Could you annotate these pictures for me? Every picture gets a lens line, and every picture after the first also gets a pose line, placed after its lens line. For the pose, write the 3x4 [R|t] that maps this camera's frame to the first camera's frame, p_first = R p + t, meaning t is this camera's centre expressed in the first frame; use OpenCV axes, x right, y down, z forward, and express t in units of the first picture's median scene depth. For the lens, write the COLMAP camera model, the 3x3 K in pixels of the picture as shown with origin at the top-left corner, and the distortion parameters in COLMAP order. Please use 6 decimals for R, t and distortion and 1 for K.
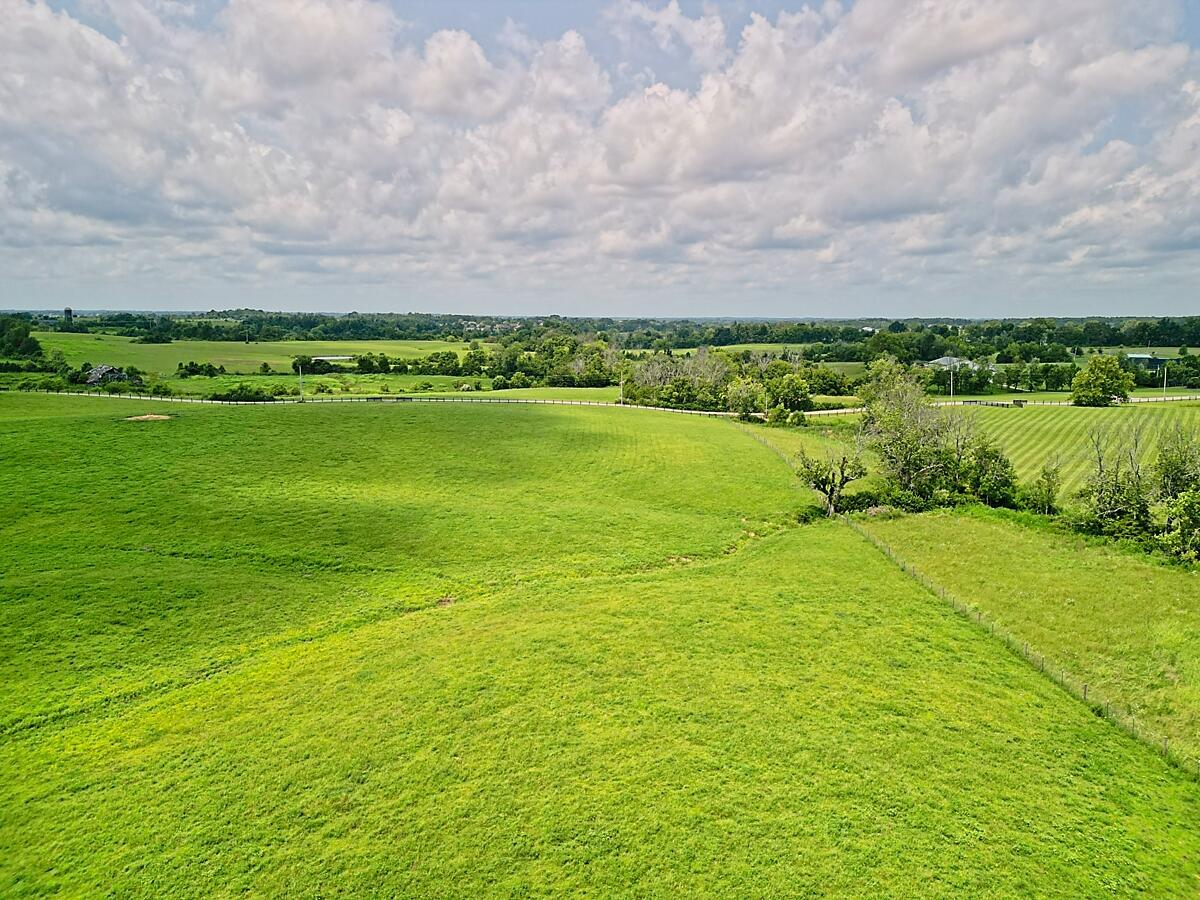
lens RADIAL K [[833.8, 0, 601.4], [0, 833.8, 450.4], [0, 0, 1]] dist [0.040797, -0.029273]
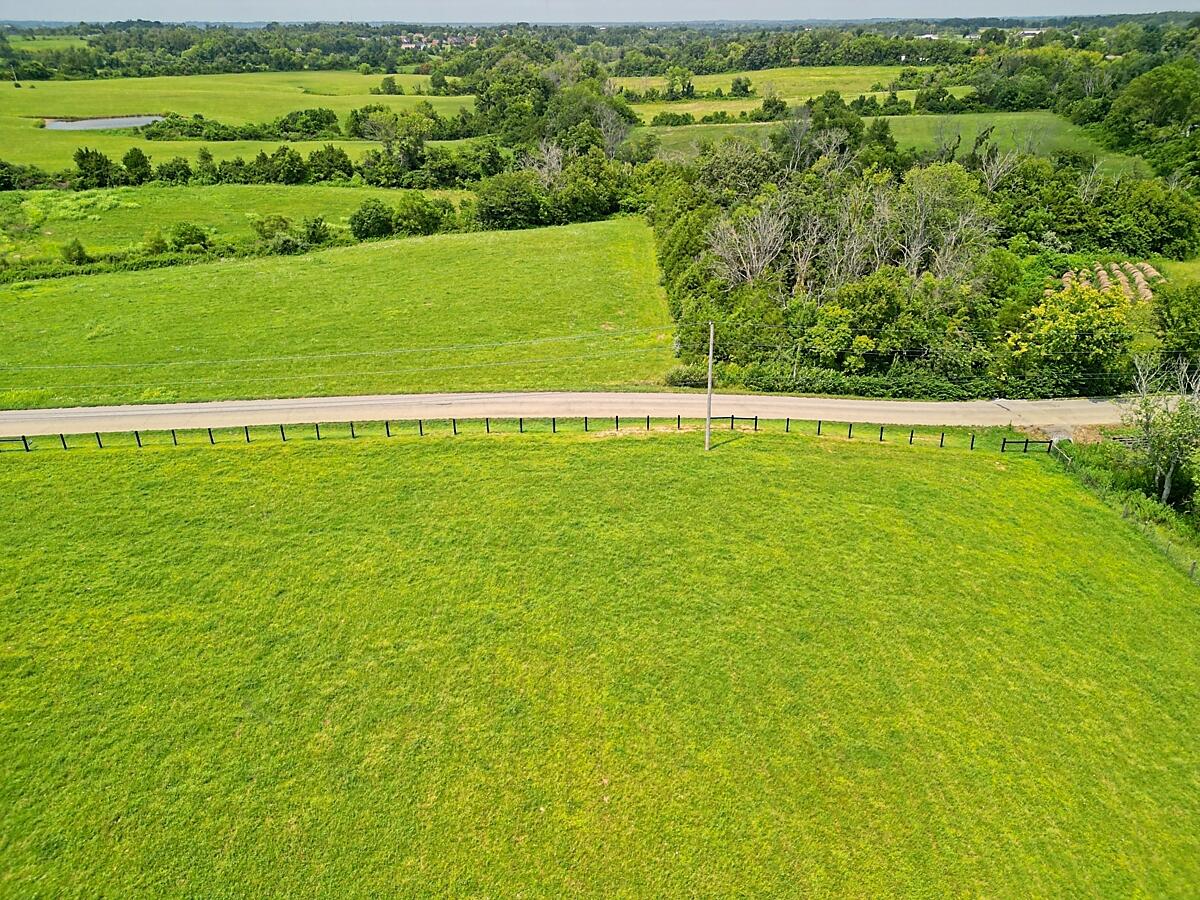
lens RADIAL K [[833.8, 0, 597.0], [0, 833.8, 449.3], [0, 0, 1]] dist [0.040797, -0.029273]
pose [[0.999677, -0.023253, 0.010277, -0.008120], [0.018980, 0.951581, 0.306813, -0.080804], [-0.016913, -0.306519, 0.951714, 0.444787]]
